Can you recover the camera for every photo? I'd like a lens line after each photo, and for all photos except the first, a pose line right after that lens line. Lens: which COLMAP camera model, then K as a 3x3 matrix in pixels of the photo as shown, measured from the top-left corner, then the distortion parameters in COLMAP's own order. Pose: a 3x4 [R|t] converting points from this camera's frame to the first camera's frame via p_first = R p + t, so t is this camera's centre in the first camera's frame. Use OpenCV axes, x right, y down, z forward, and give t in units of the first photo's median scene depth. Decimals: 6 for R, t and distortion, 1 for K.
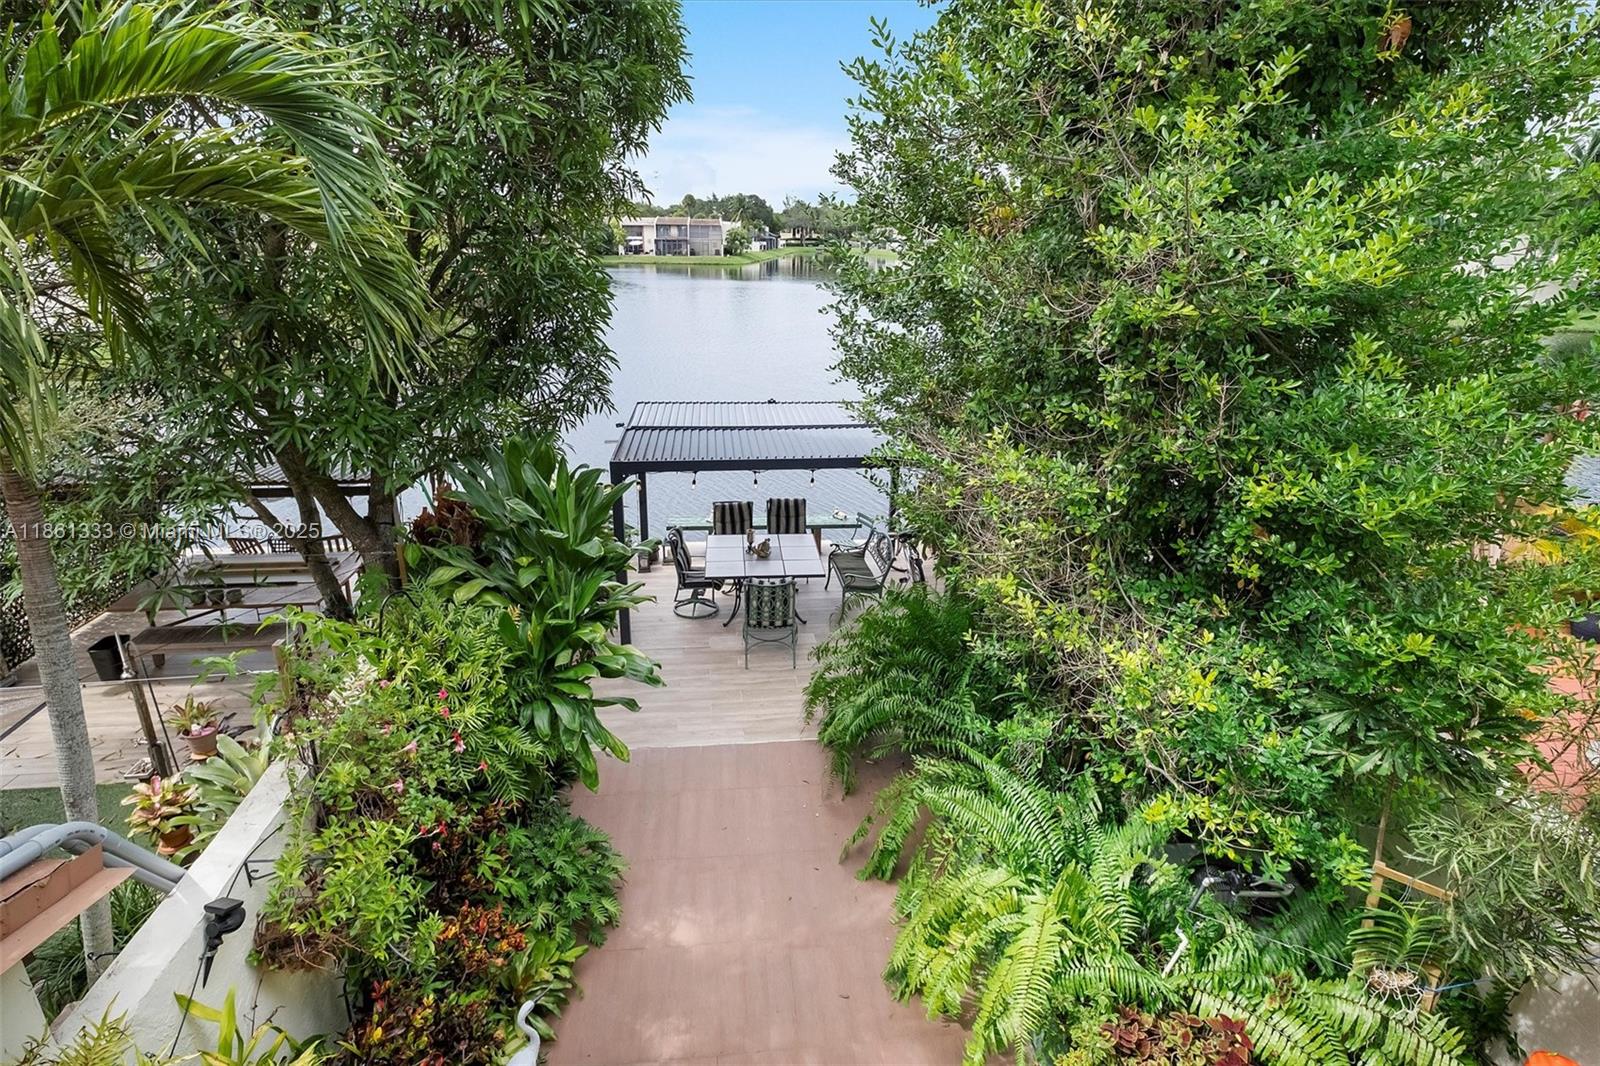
lens RADIAL K [[780.2, 0, 793.2], [0, 780.2, 532.8], [0, 0, 1]] dist [-0.012524, -0.002925]
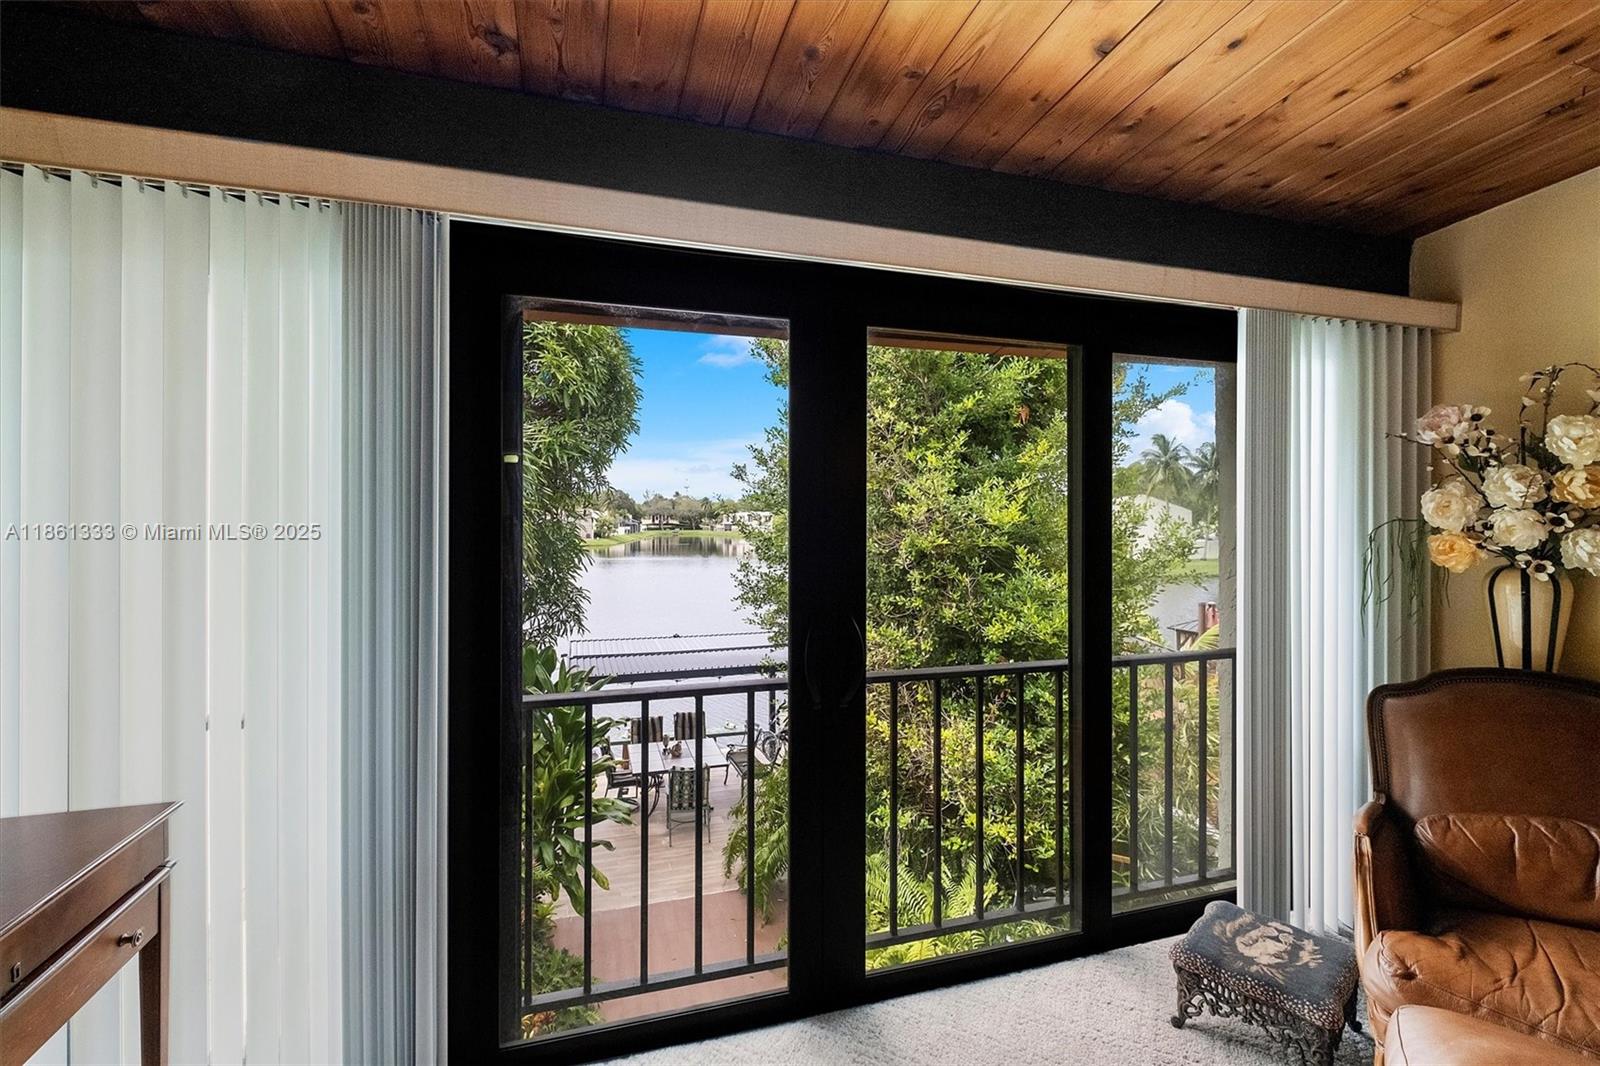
lens RADIAL K [[693.4, 0, 799.8], [0, 693.4, 541.9], [0, 0, 1]] dist [-0.012081, -0.000664]
pose [[0.977802, -0.020127, 0.208562, -0.097371], [0.087406, 0.943817, -0.318700, 0.107164], [-0.190430, 0.329855, 0.924625, -0.246155]]
